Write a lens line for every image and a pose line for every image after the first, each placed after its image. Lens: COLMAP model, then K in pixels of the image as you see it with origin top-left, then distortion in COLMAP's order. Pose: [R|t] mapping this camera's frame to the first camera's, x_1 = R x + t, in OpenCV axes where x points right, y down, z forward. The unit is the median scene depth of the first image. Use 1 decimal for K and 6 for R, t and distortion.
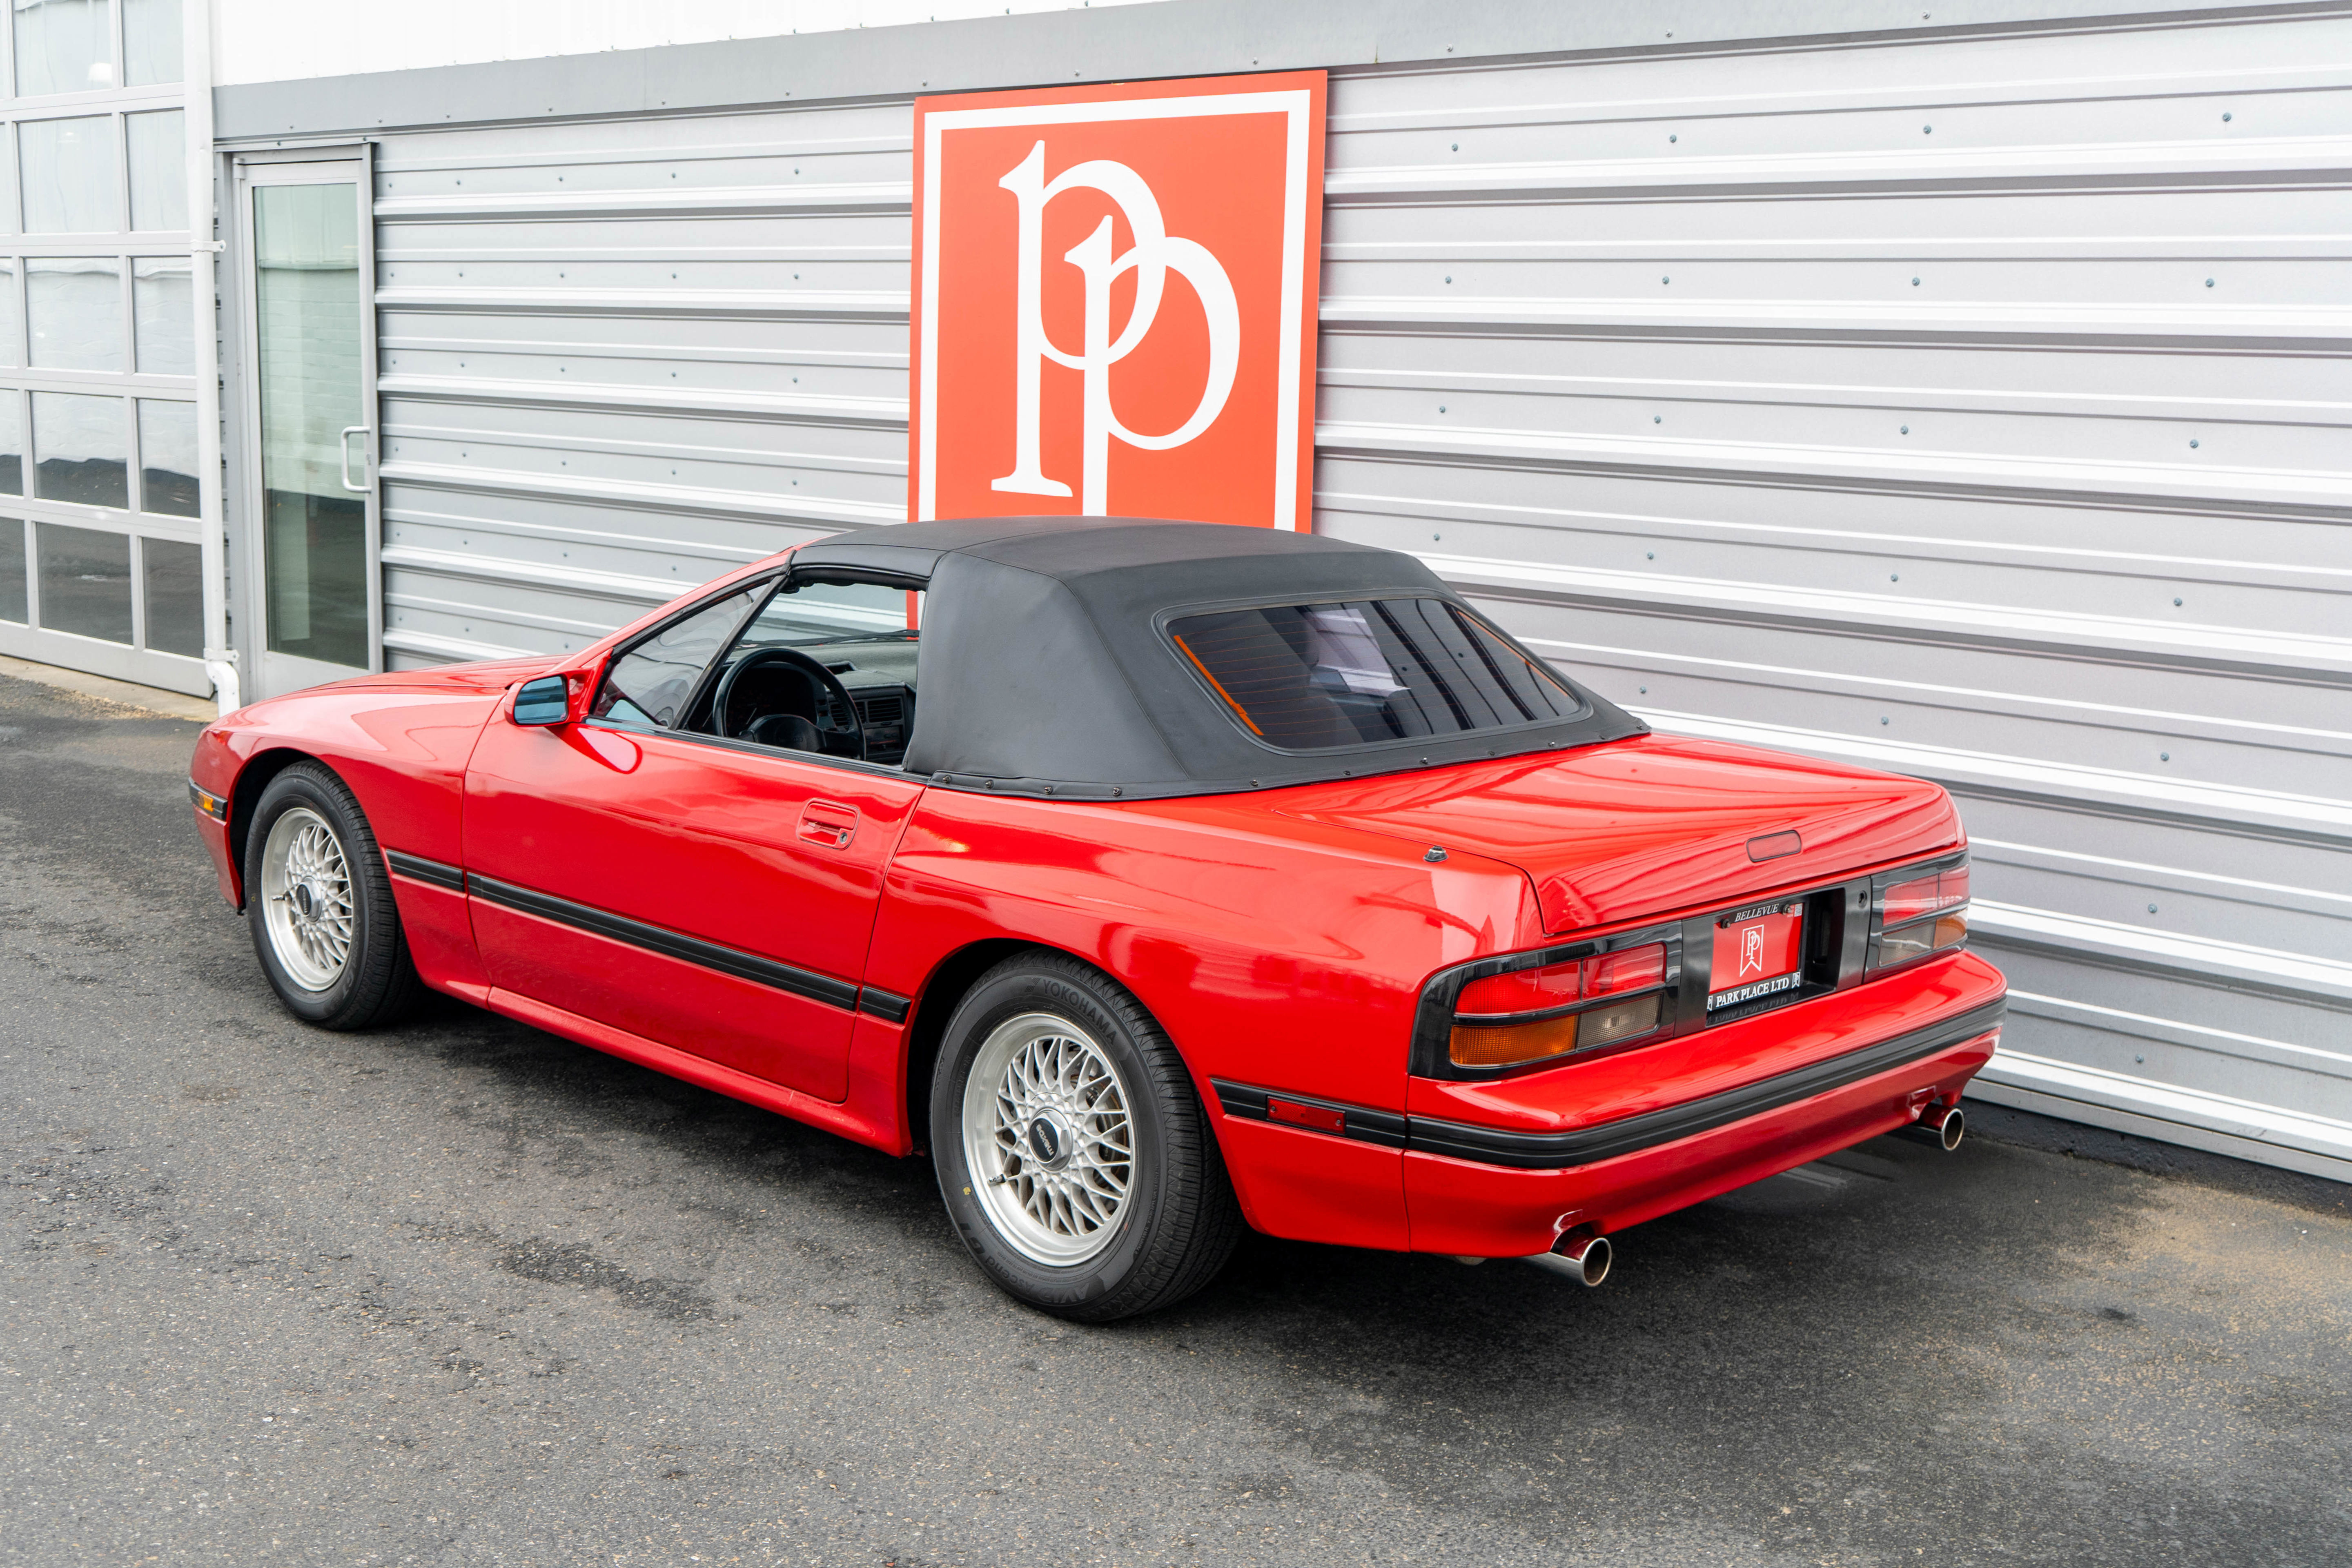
lens RADIAL K [[2777.8, 0, 1173.3], [0, 2777.8, 763.9], [0, 0, 1]] dist [0.004840, 0.000000]
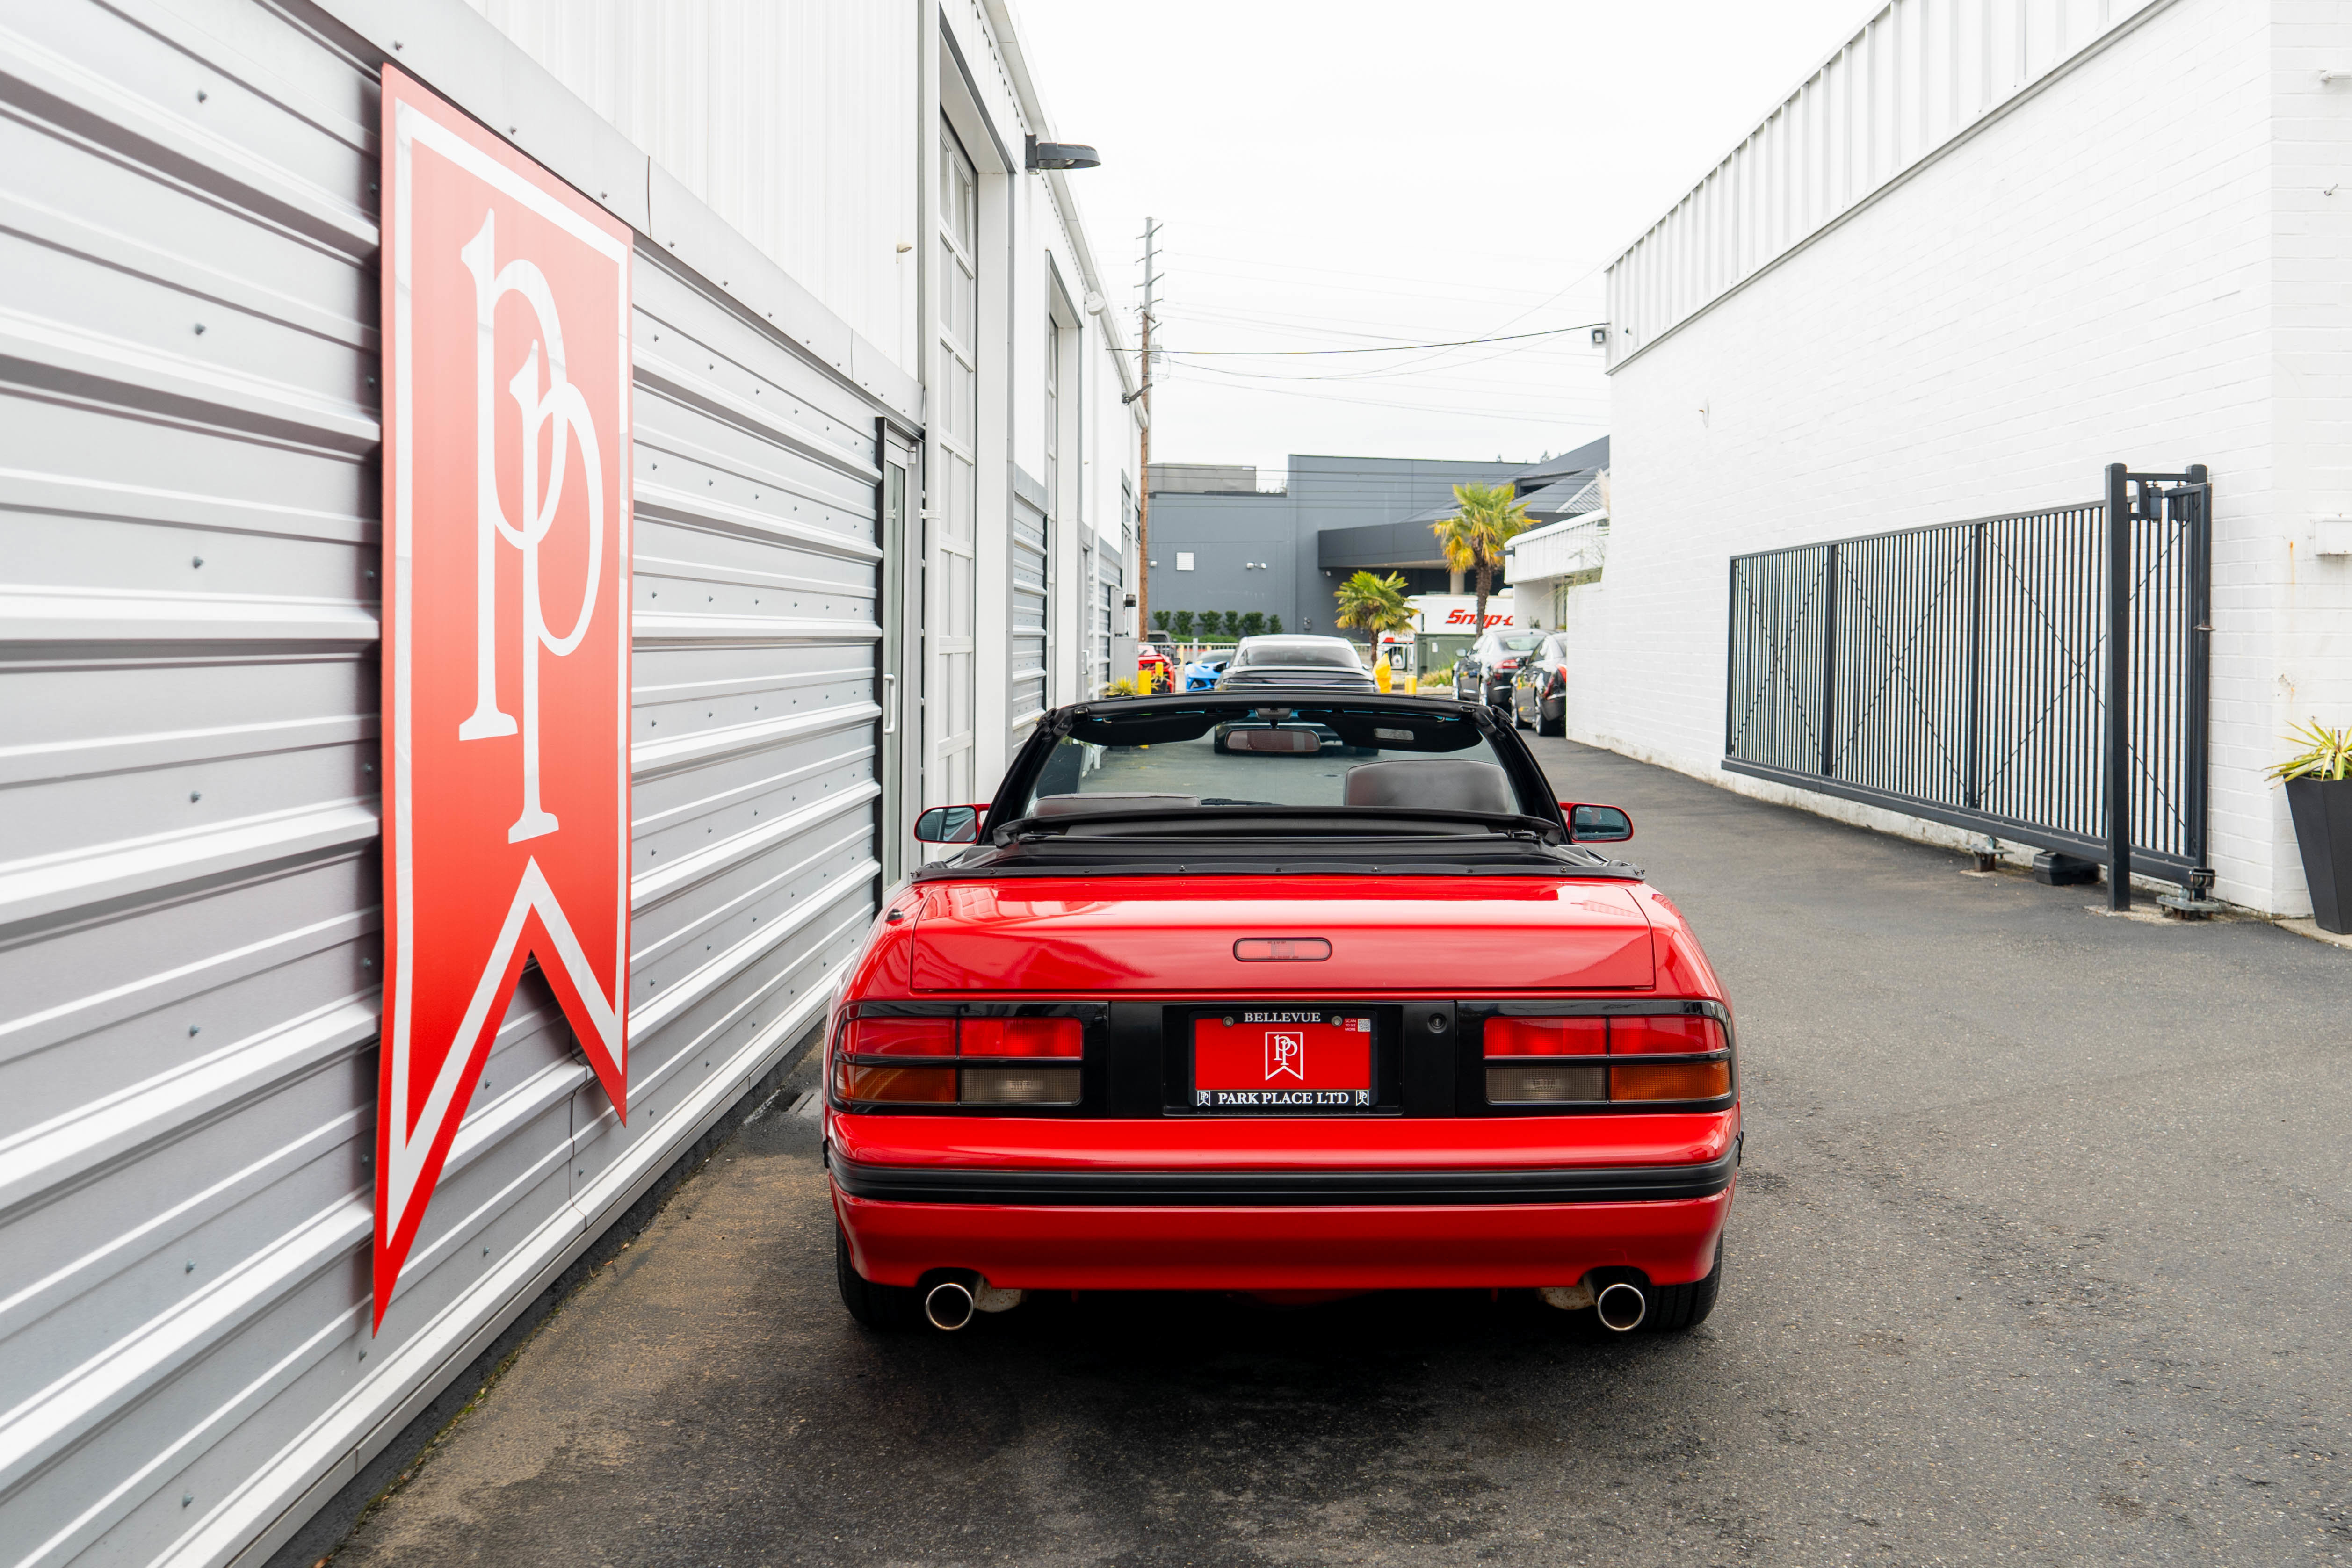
lens RADIAL K [[2283.5, 0, 1223.3], [0, 2283.5, 638.0], [0, 0, 1]] dist [0.007347, 0.000000]
pose [[-0.695246, -0.027823, 0.718234, -0.584592], [0.088114, 0.988415, 0.123583, -0.181223], [-0.713351, 0.149206, -0.684739, 1.309757]]
